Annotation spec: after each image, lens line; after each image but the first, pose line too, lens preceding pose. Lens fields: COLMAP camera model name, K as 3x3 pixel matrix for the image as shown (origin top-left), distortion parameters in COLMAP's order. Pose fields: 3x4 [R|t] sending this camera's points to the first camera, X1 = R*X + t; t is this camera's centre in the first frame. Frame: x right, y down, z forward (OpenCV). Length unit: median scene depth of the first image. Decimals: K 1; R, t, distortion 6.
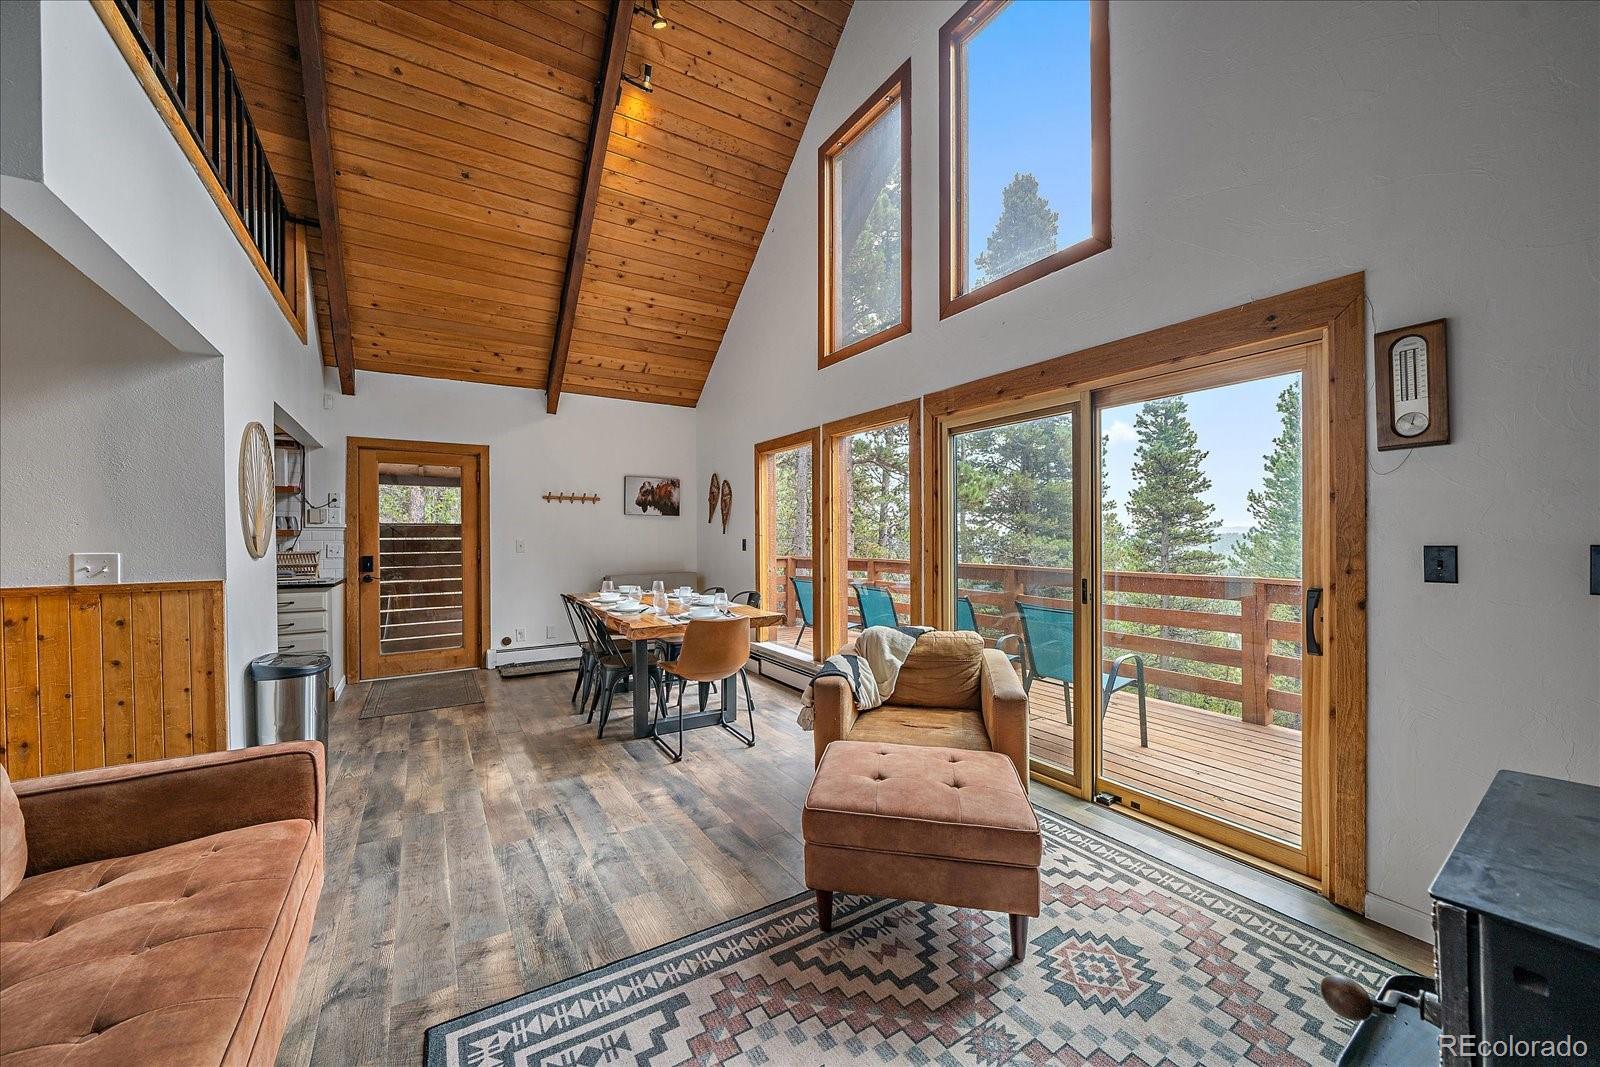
lens RADIAL K [[571.5, 0, 785.3], [0, 571.5, 540.1], [0, 0, 1]] dist [-0.006282, 0.000140]
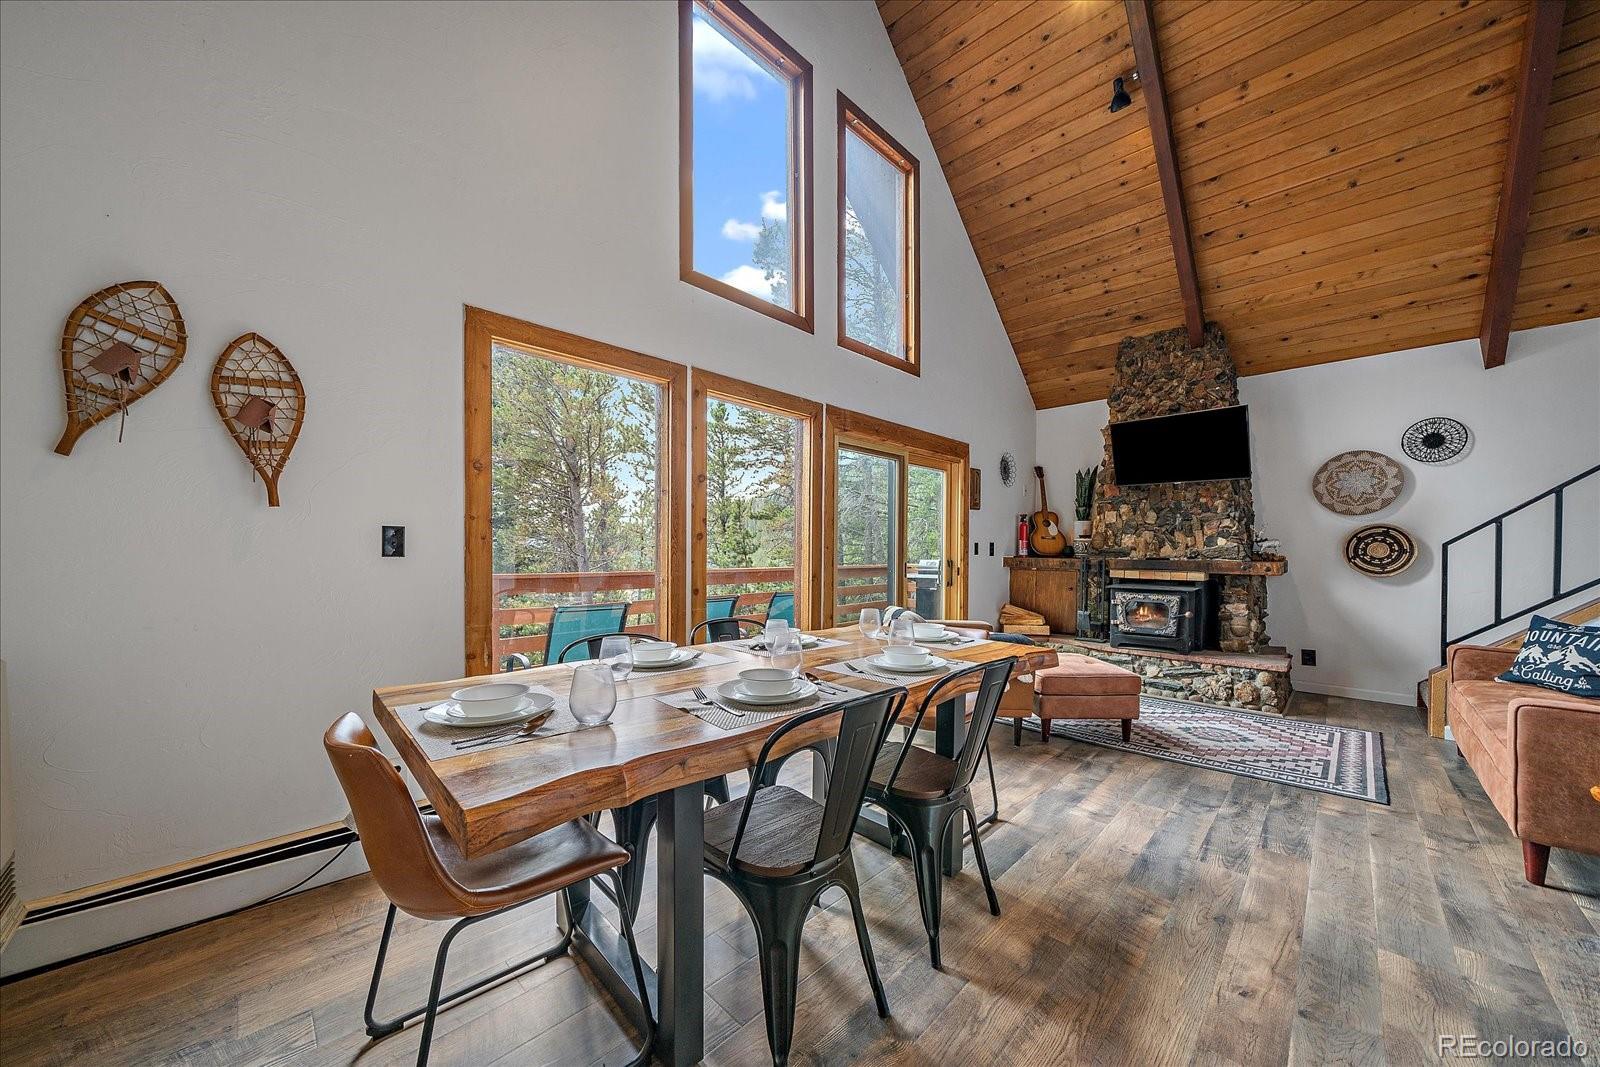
lens RADIAL K [[564.8, 0, 793.2], [0, 564.8, 552.2], [0, 0, 1]] dist [-0.000698, 0.000045]
pose [[-0.227669, -0.000376, 0.973739, -0.663199], [0.005749, 0.999982, 0.001731, 0.021531], [-0.973722, 0.005993, -0.227662, 1.106286]]
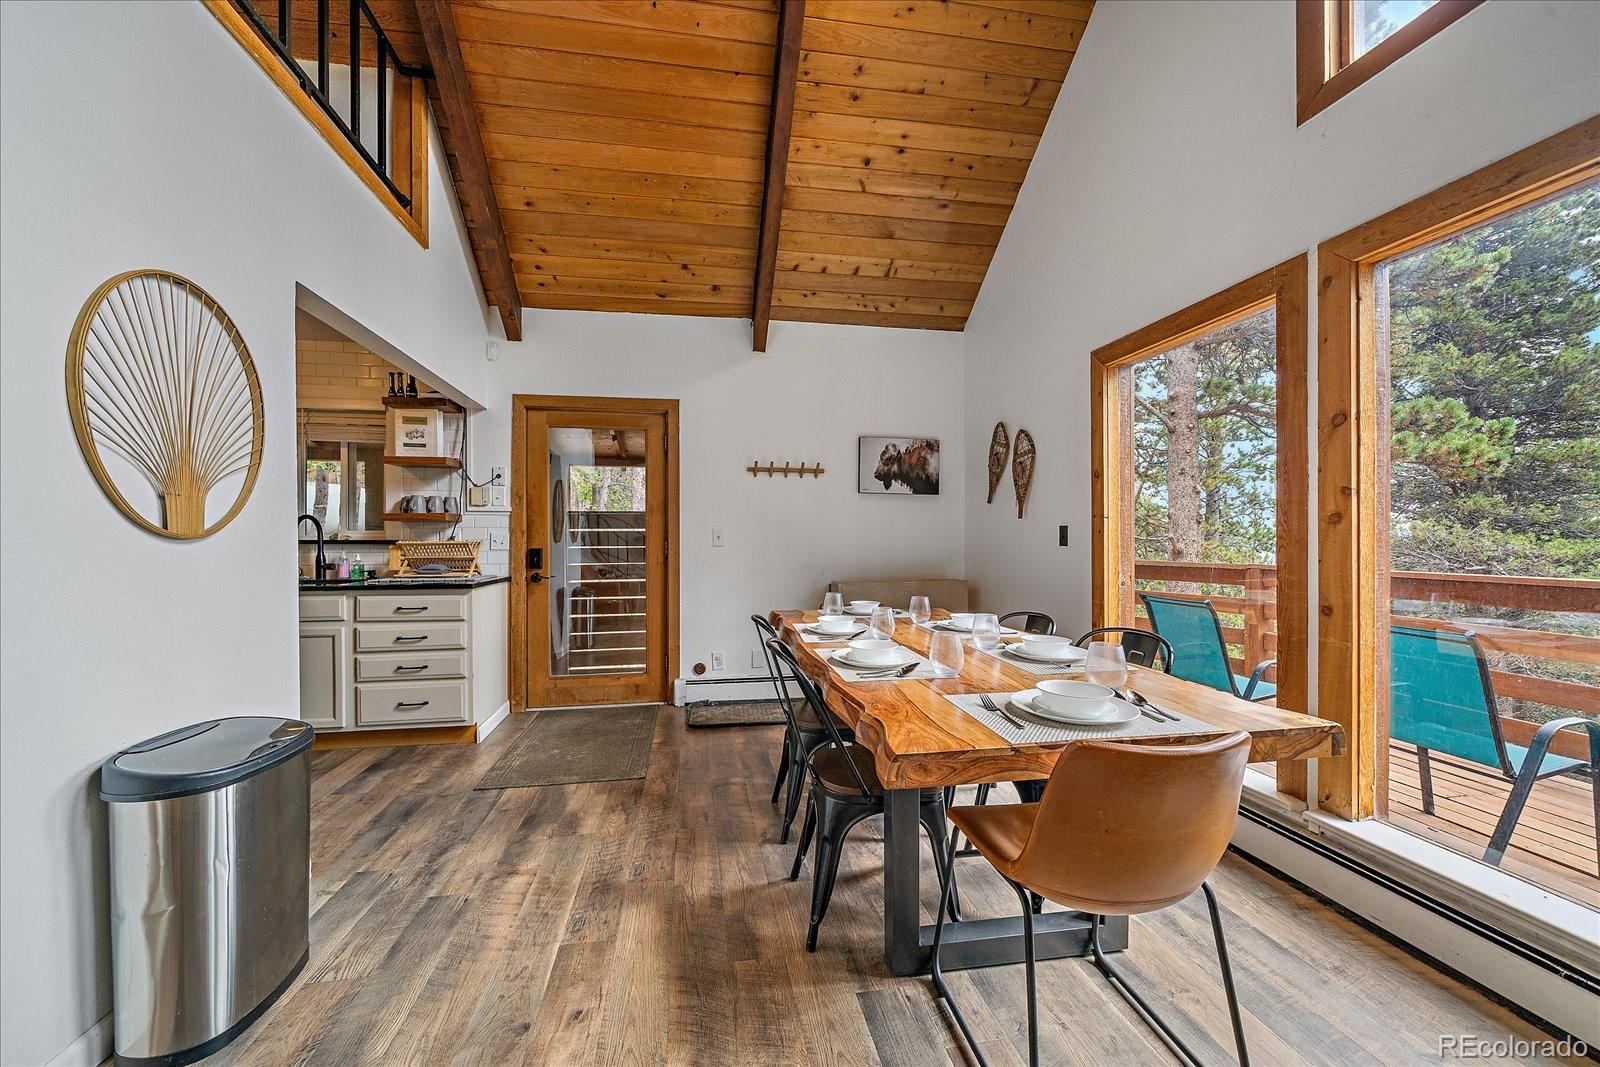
lens RADIAL K [[571.5, 0, 785.3], [0, 571.5, 540.1], [0, 0, 1]] dist [-0.006282, 0.000140]
pose [[0.923668, 0.002618, -0.383185, -0.147499], [-0.004668, 0.999979, -0.004420, 0.022080], [0.383165, 0.005871, 0.923661, 0.492969]]
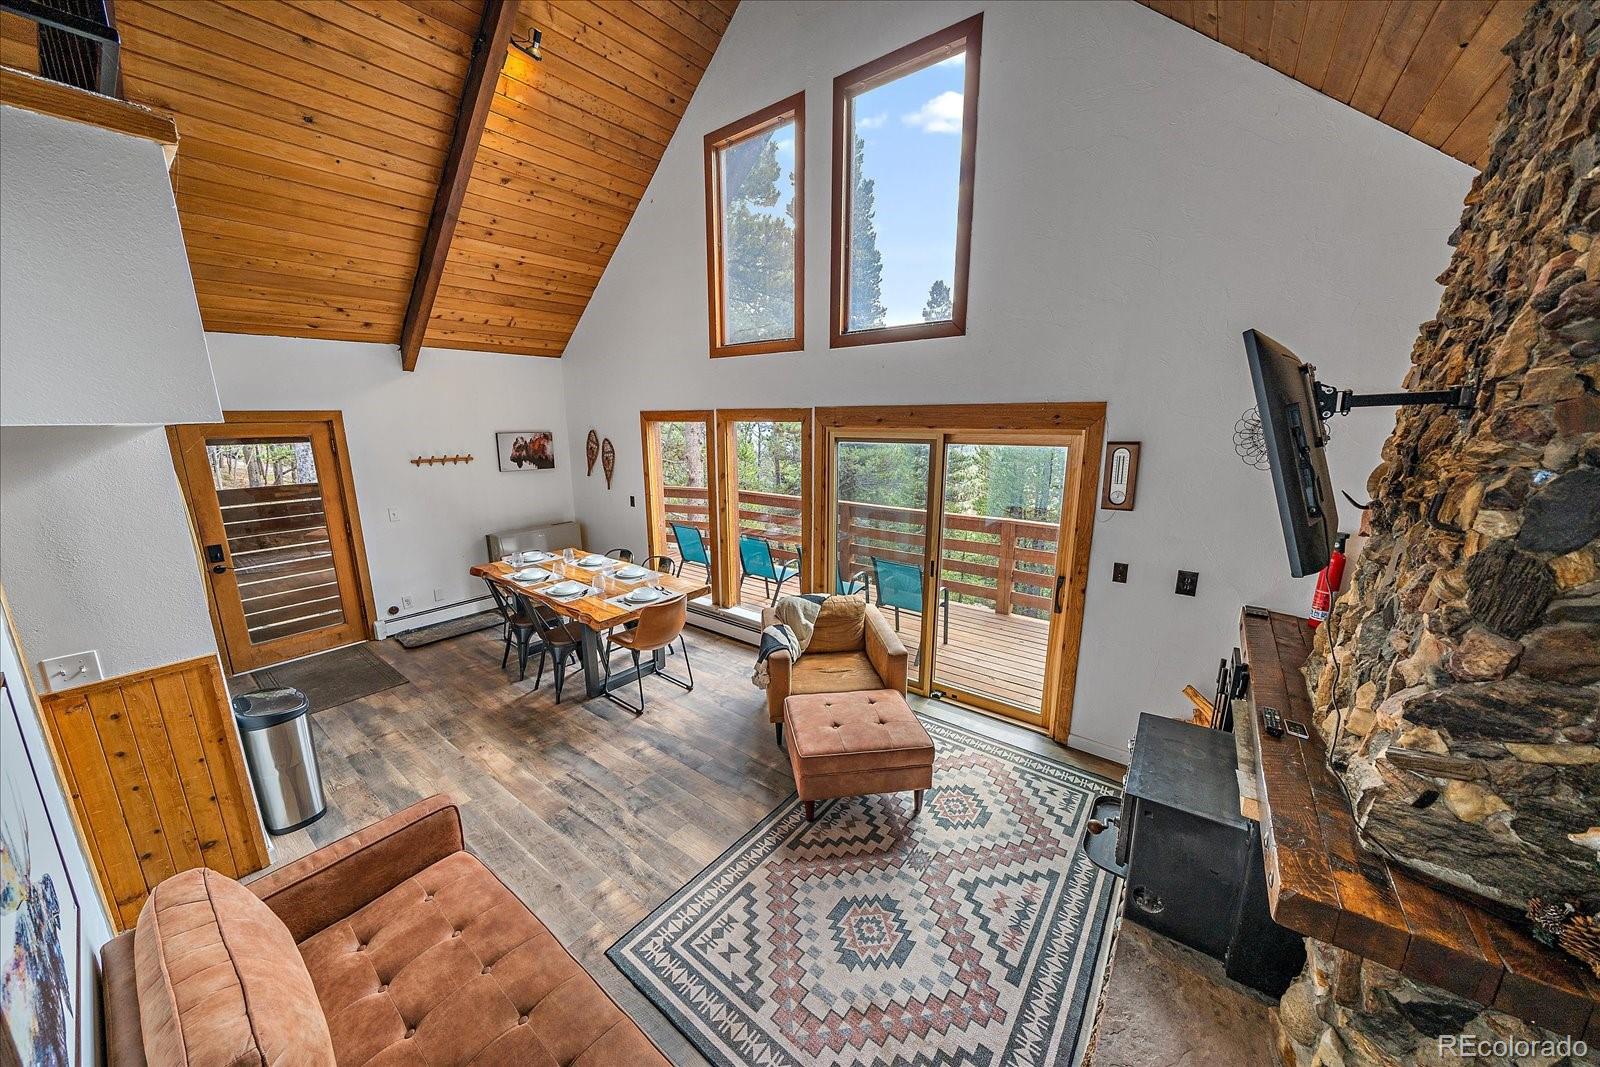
lens RADIAL K [[541.8, 0, 784.8], [0, 541.8, 535.9], [0, 0, 1]] dist [-0.007296, 0.000048]
pose [[0.939948, -0.073388, 0.333336, -0.199354], [0.003734, 0.978764, 0.204957, -0.187144], [-0.341298, -0.191404, 0.920261, -0.102683]]
